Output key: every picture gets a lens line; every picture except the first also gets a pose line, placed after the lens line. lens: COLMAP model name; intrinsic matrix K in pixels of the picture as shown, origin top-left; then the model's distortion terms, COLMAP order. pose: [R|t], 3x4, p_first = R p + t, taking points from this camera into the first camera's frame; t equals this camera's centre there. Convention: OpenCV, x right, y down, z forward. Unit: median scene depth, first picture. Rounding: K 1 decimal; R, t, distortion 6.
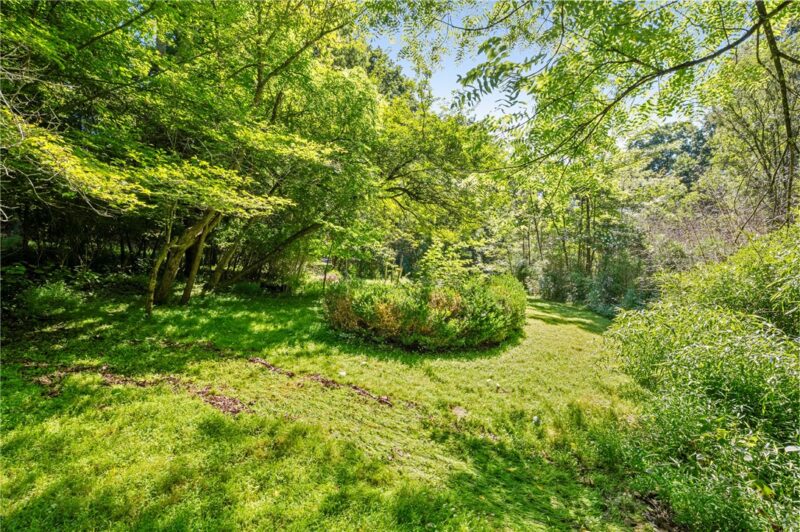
lens RADIAL K [[366.4, 0, 400.4], [0, 366.4, 266.9], [0, 0, 1]] dist [-0.000323, -0.000184]
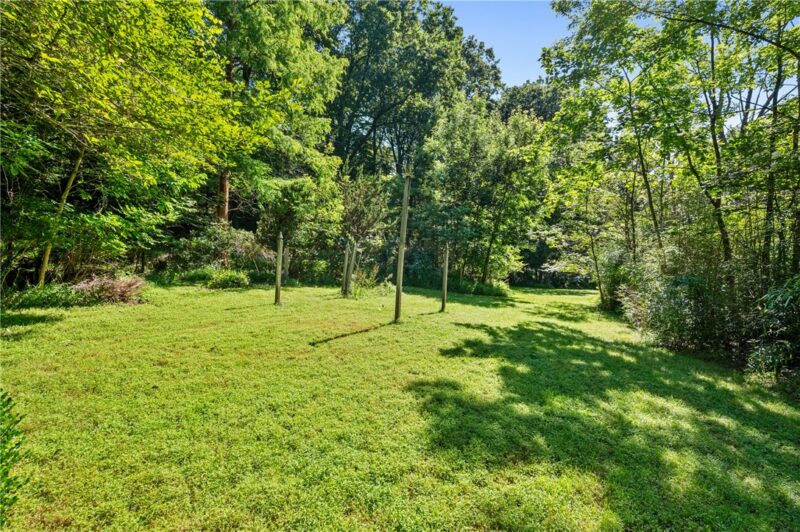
lens RADIAL K [[366.4, 0, 399.5], [0, 366.4, 267.2], [0, 0, 1]] dist [-0.000323, -0.000184]
pose [[0.967573, -0.002358, -0.252579, 0.196041], [0.000710, 0.999978, -0.006615, 0.008889], [0.252589, 0.006221, 0.967554, 0.499312]]
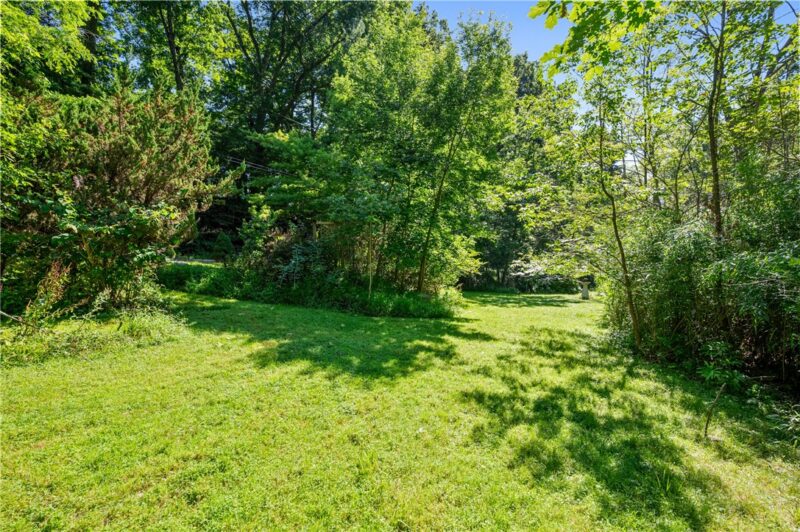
lens RADIAL K [[366.4, 0, 399.8], [0, 366.4, 265.9], [0, 0, 1]] dist [-0.000323, -0.000184]
pose [[0.987337, -0.014138, -0.158005, 0.223470], [0.012116, 0.999832, -0.013756, 0.008225], [0.158173, 0.011667, 0.987343, 0.786302]]
